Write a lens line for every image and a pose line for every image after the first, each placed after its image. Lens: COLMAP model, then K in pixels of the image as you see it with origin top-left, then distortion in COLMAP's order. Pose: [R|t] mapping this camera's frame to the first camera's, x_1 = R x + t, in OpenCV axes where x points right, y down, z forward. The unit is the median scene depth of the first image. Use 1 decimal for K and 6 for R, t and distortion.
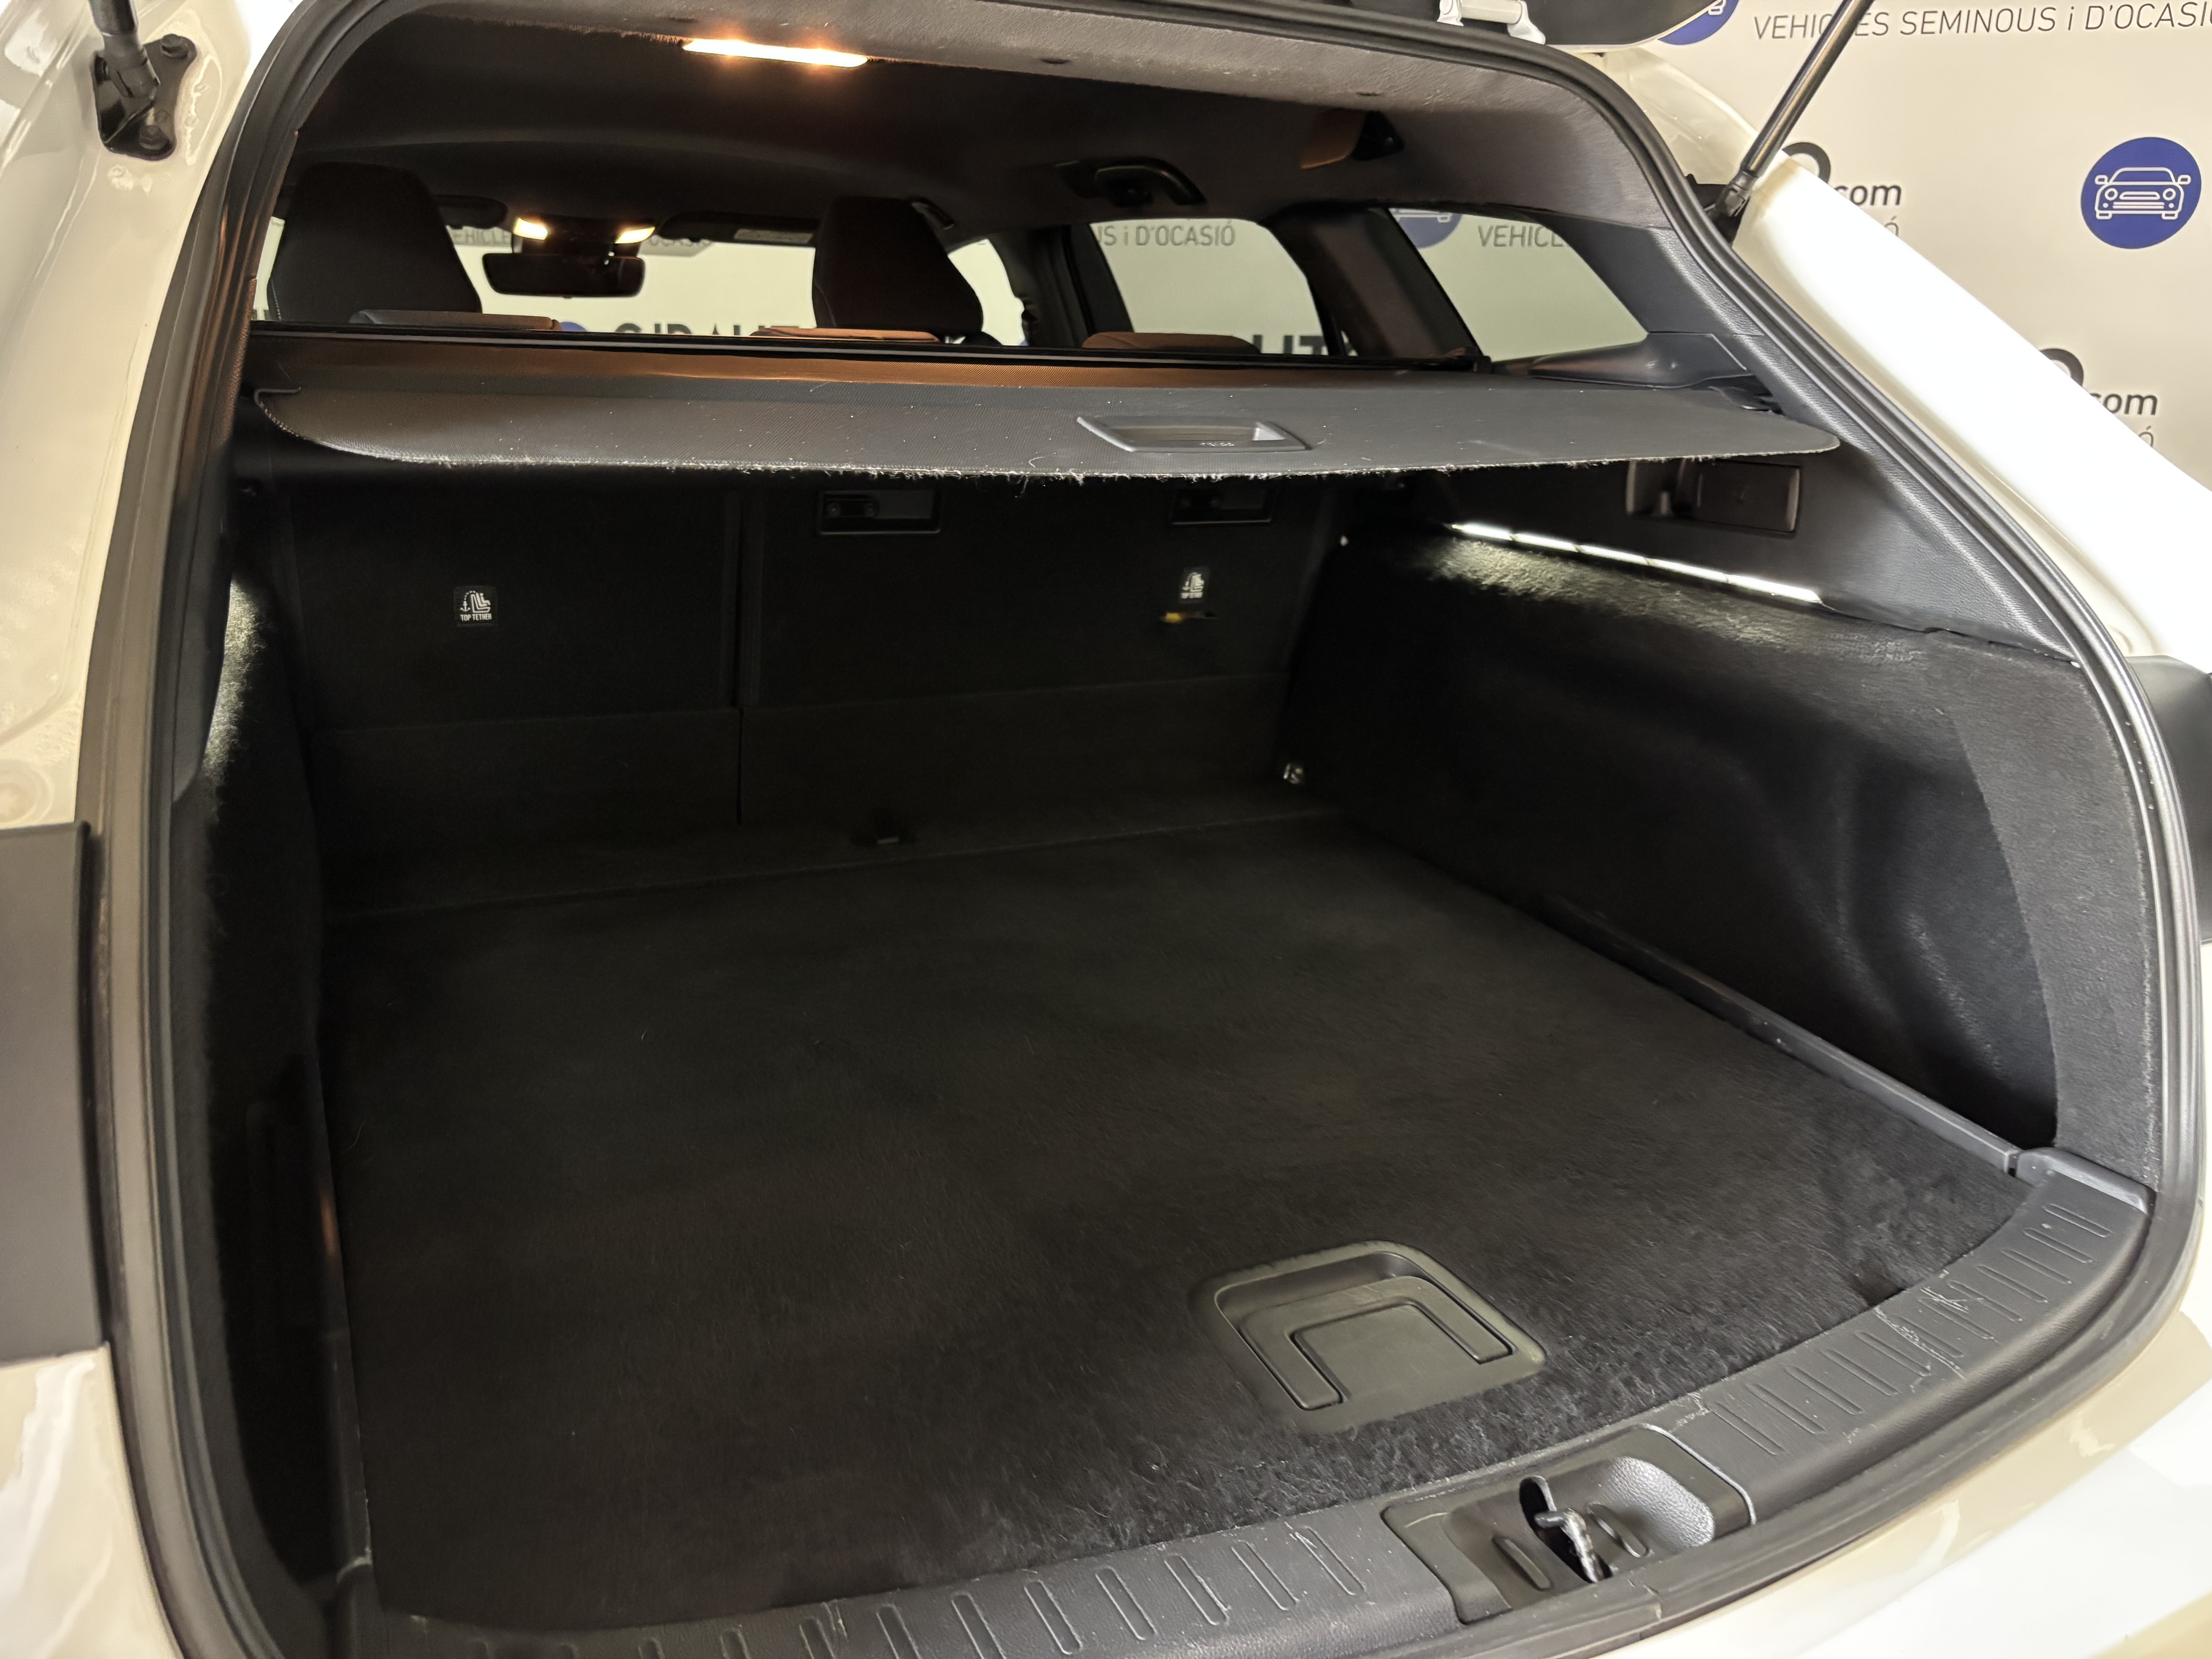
lens RADIAL K [[1660.8, 0, 1092.1], [0, 1660.8, 841.4], [0, 0, 1]] dist [0.026756, -0.072709]
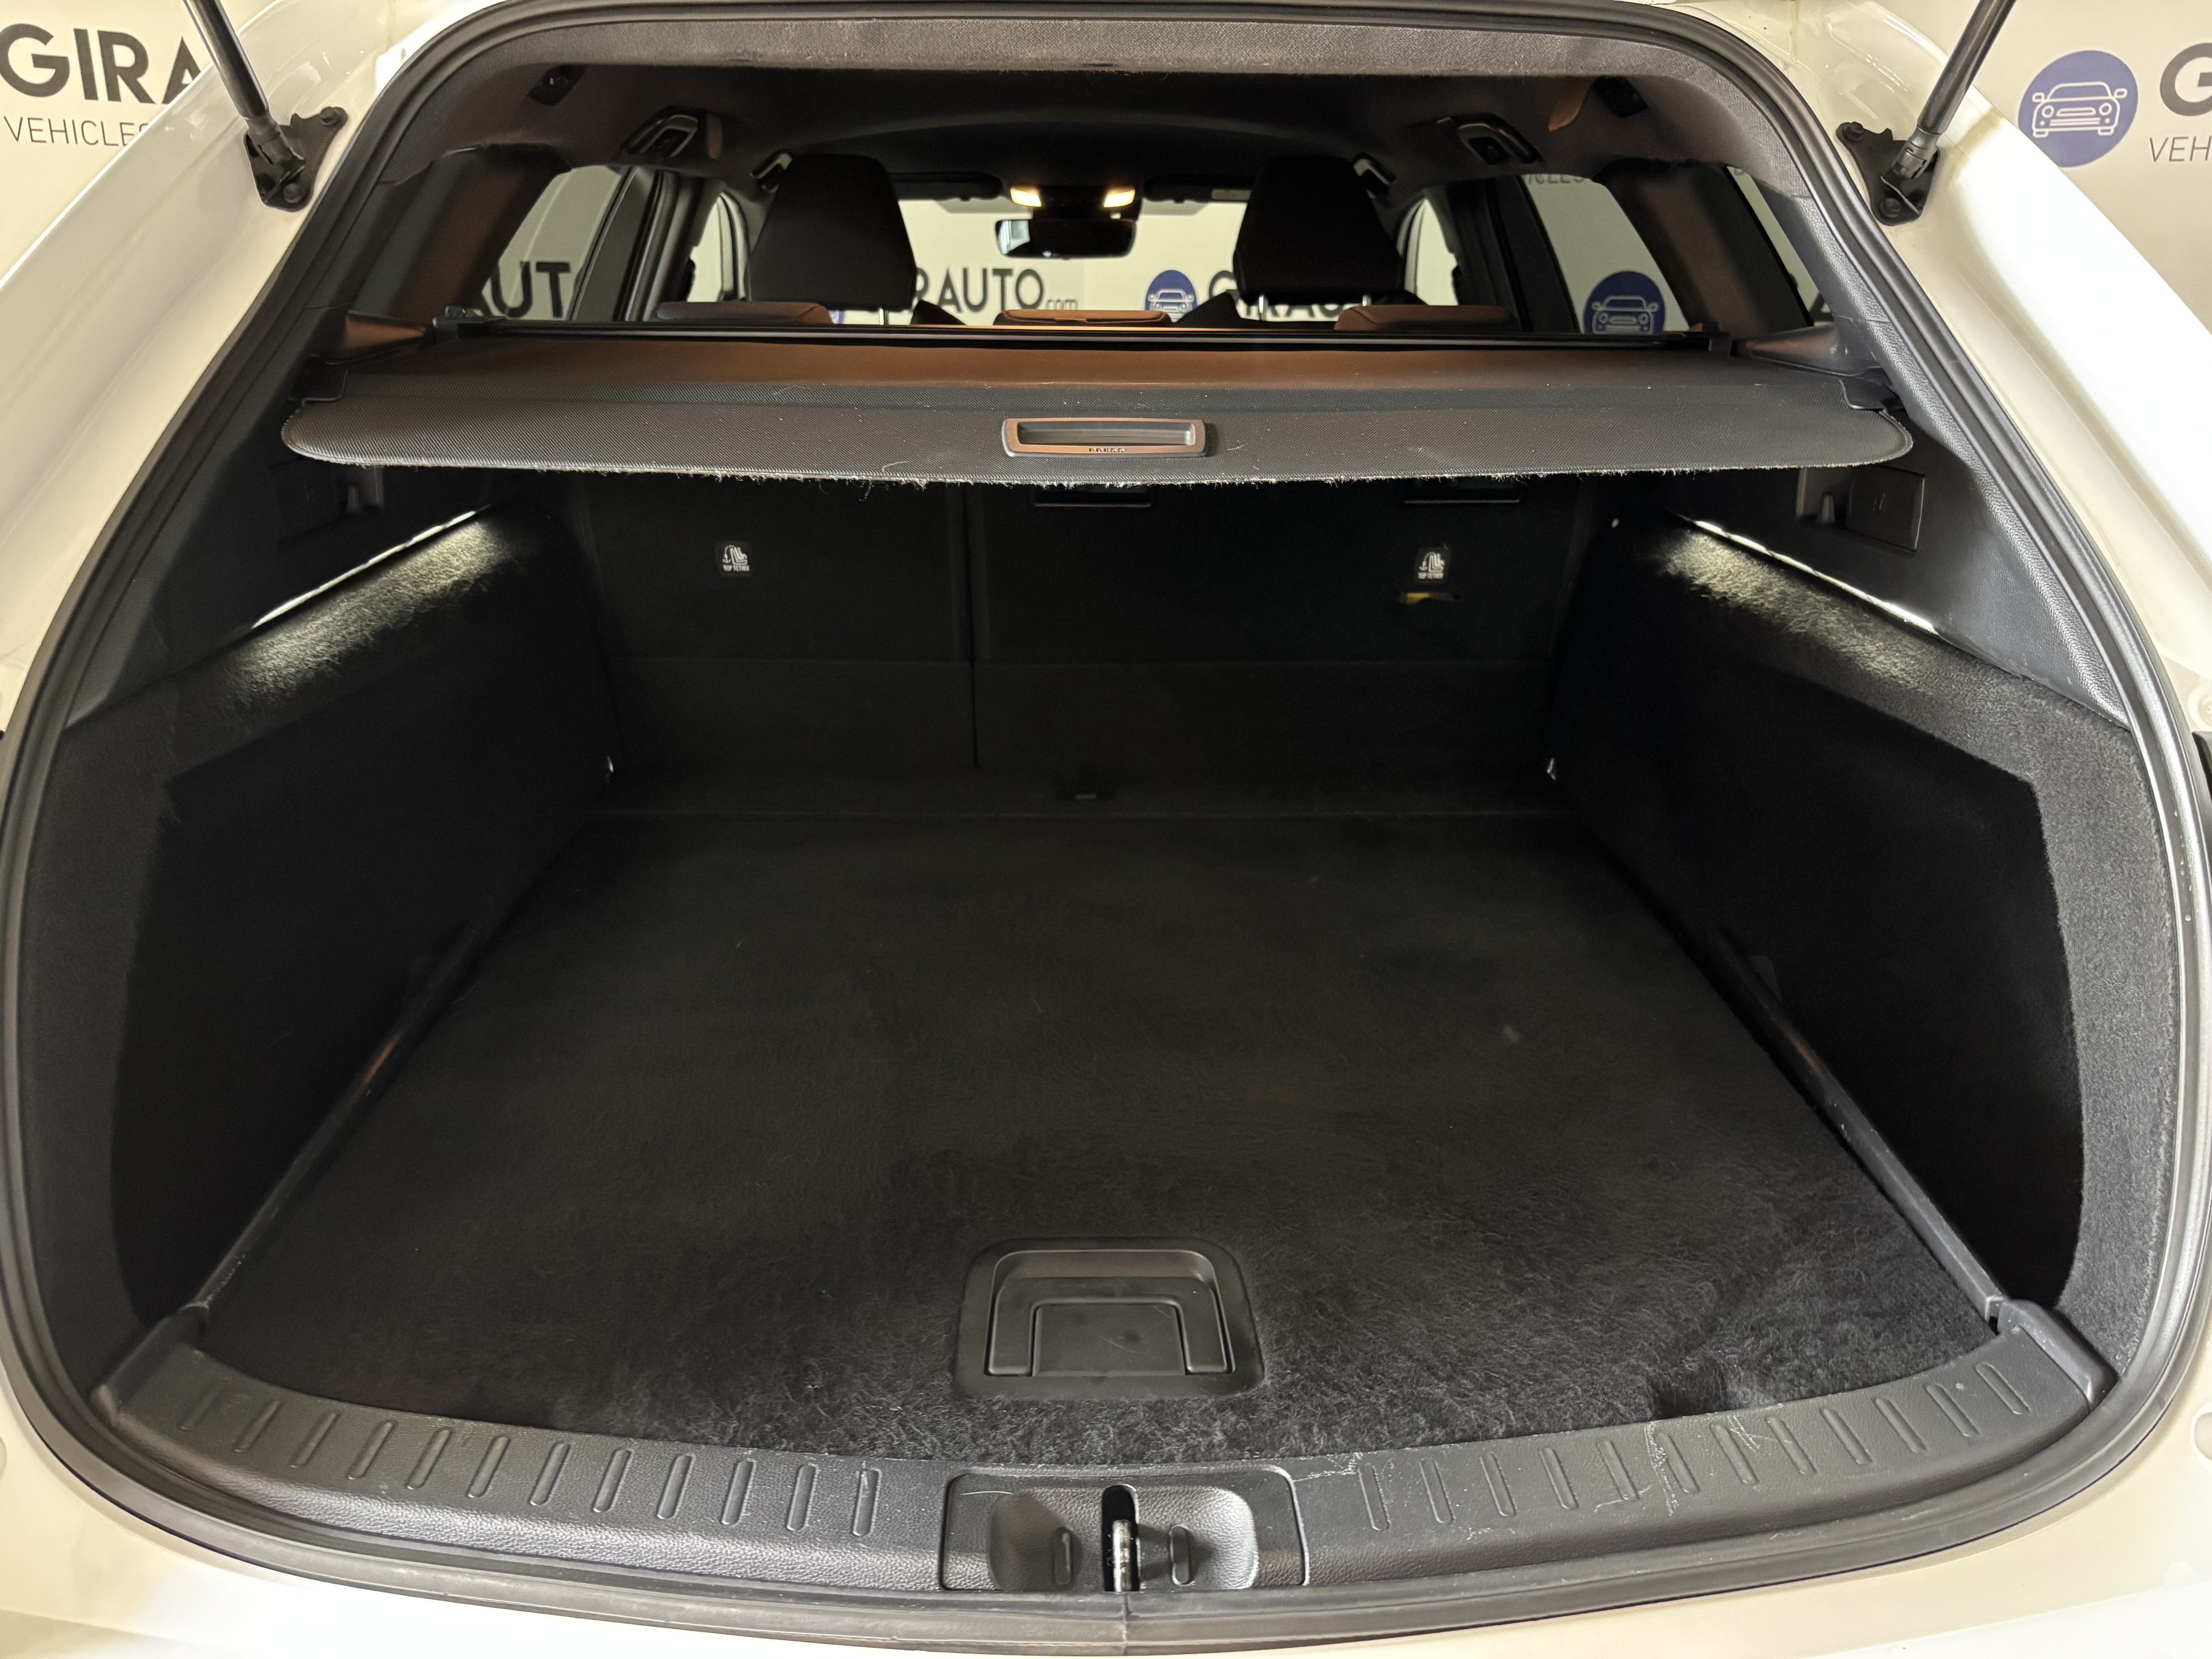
lens RADIAL K [[1662.9, 0, 1173.0], [0, 1662.9, 855.0], [0, 0, 1]] dist [0.061795, -0.147790]
pose [[0.917981, 0.116220, -0.379214, 0.427557], [-0.098176, 0.992935, 0.066650, -0.050508], [0.384281, -0.023954, 0.922905, 0.046529]]
